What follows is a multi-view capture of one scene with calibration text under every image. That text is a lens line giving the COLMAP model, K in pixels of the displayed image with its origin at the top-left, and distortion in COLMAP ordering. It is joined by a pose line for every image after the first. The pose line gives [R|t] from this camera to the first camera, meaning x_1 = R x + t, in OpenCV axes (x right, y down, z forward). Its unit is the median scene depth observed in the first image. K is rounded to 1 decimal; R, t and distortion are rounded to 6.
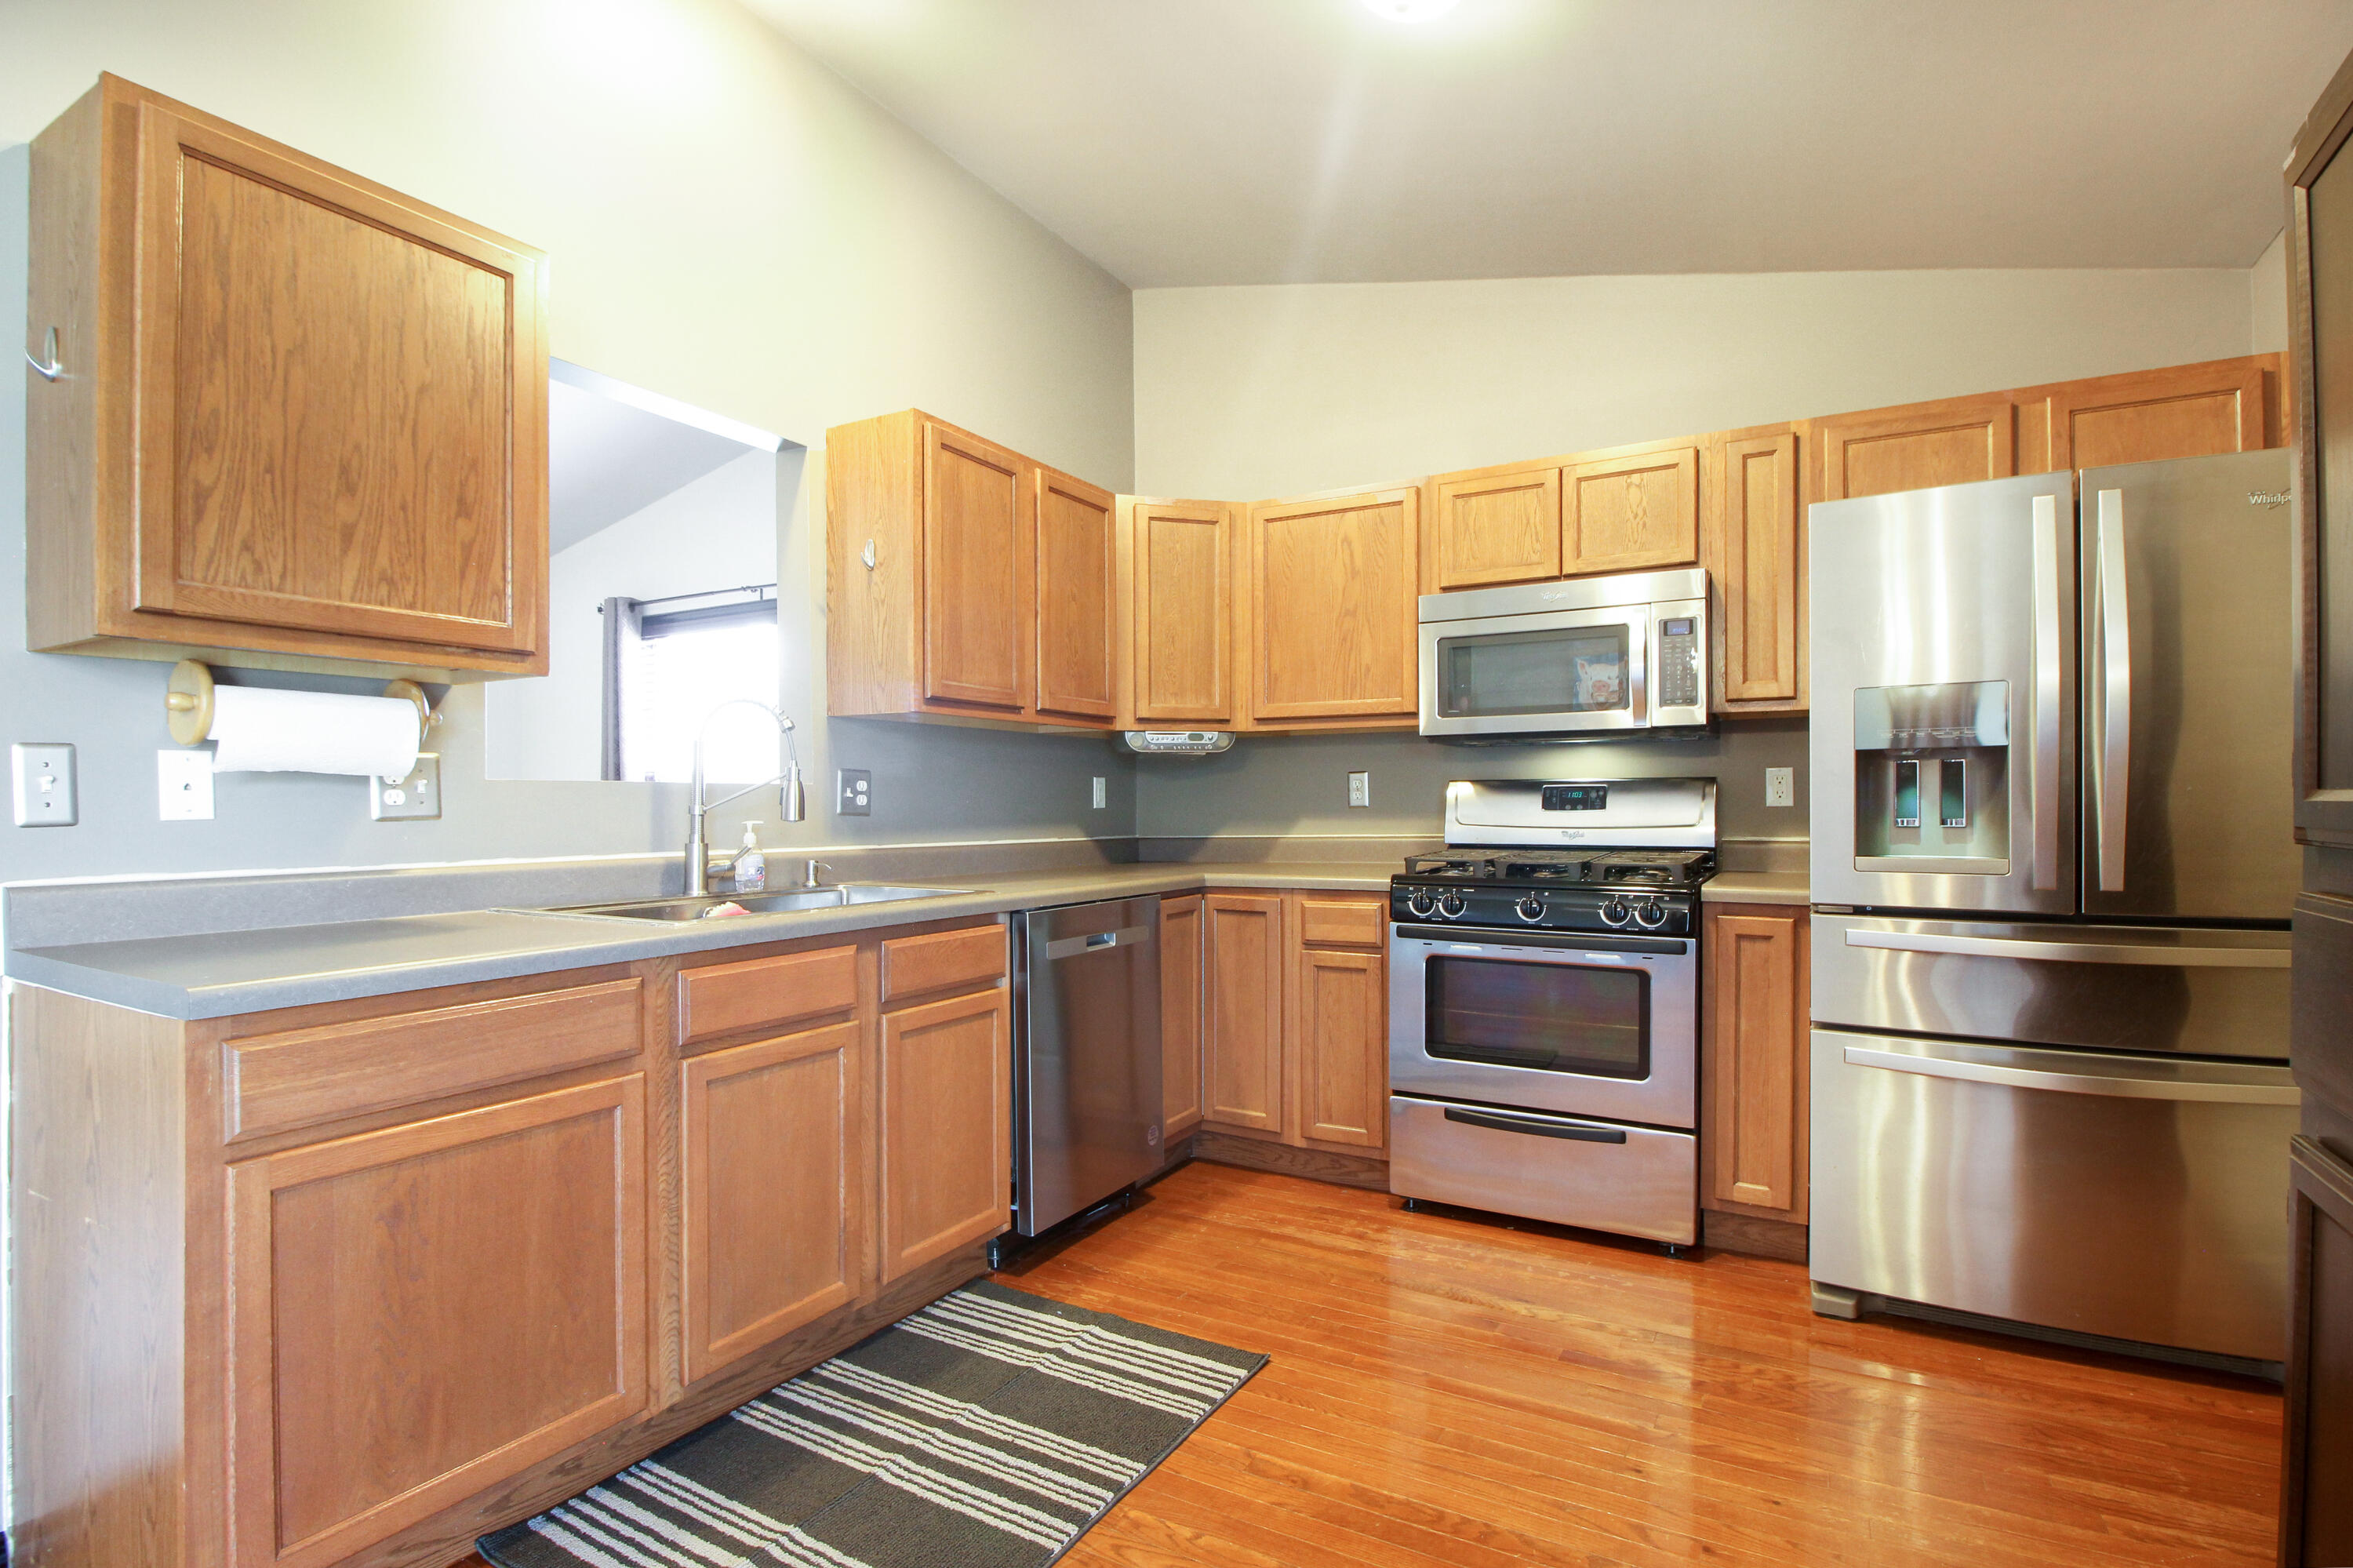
lens RADIAL K [[1115.3, 0, 1183.4], [0, 1115.3, 803.6], [0, 0, 1]] dist [-0.005737, -0.003531]
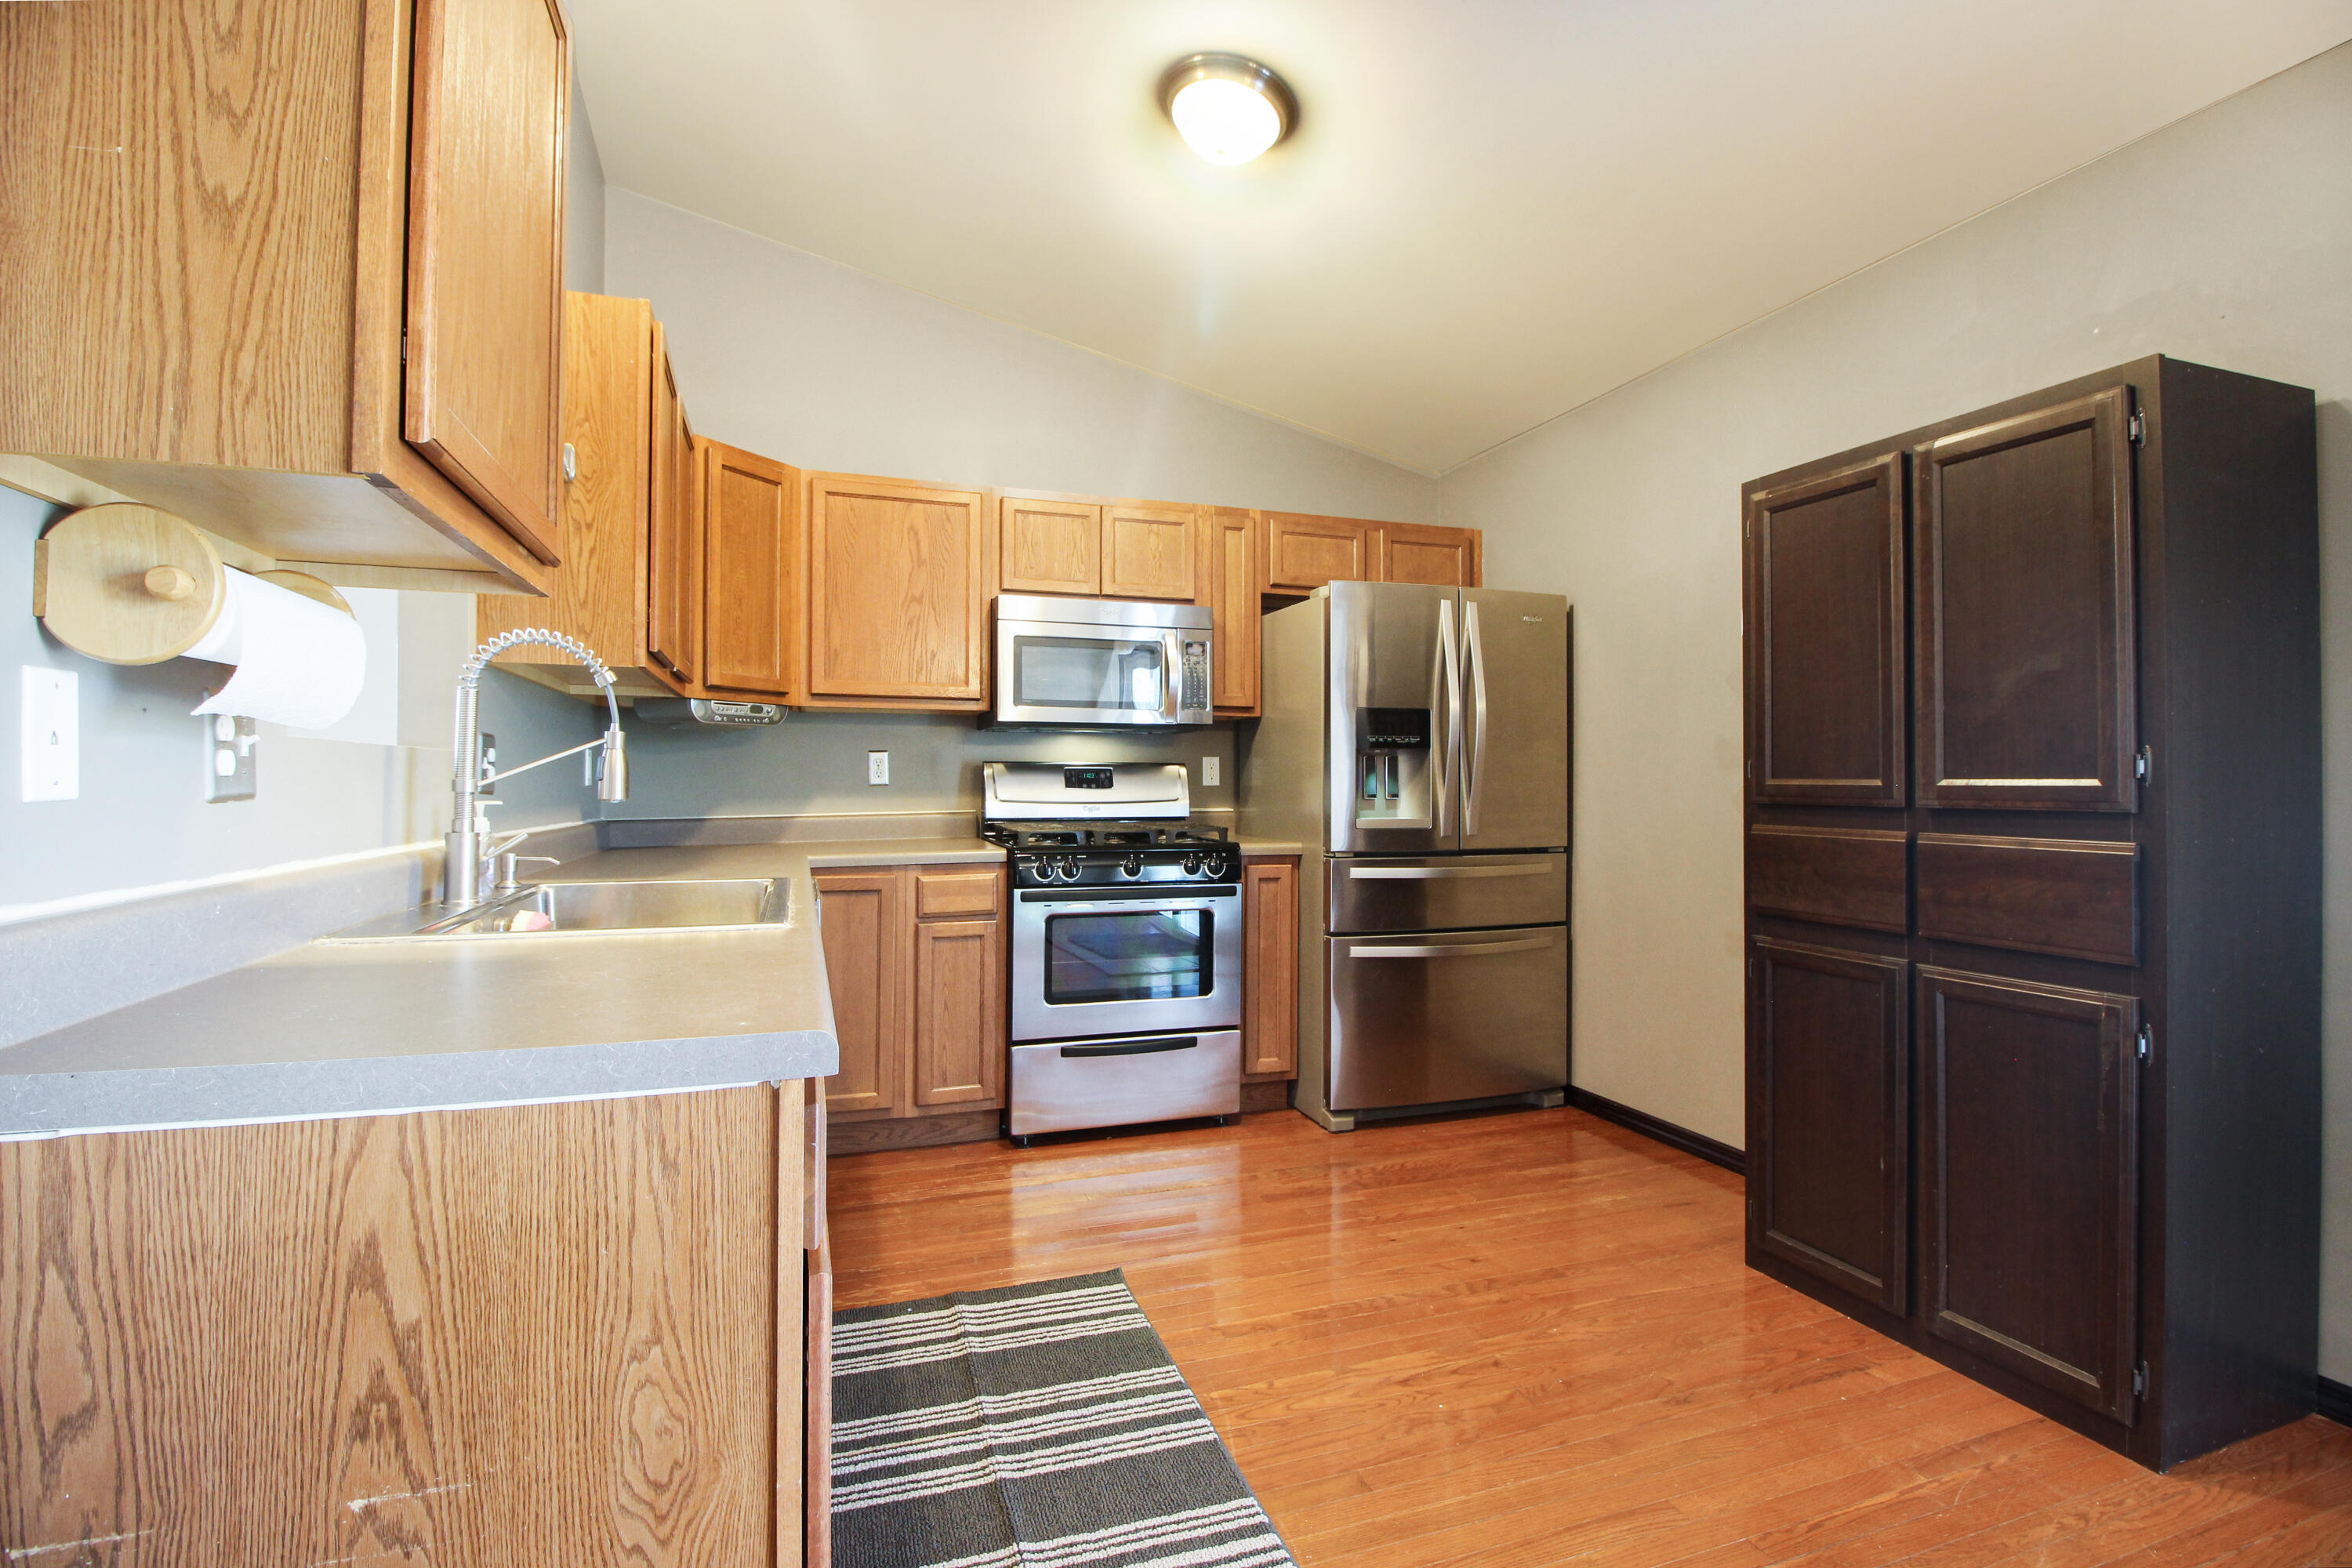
lens RADIAL K [[1114.8, 0, 1182.9], [0, 1114.8, 760.9], [0, 0, 1]] dist [-0.005737, -0.003531]
pose [[0.659083, 0.018896, 0.751832, -0.534880], [-0.004179, 0.999761, -0.021464, 0.002063], [-0.752058, 0.011005, 0.659005, 0.143059]]
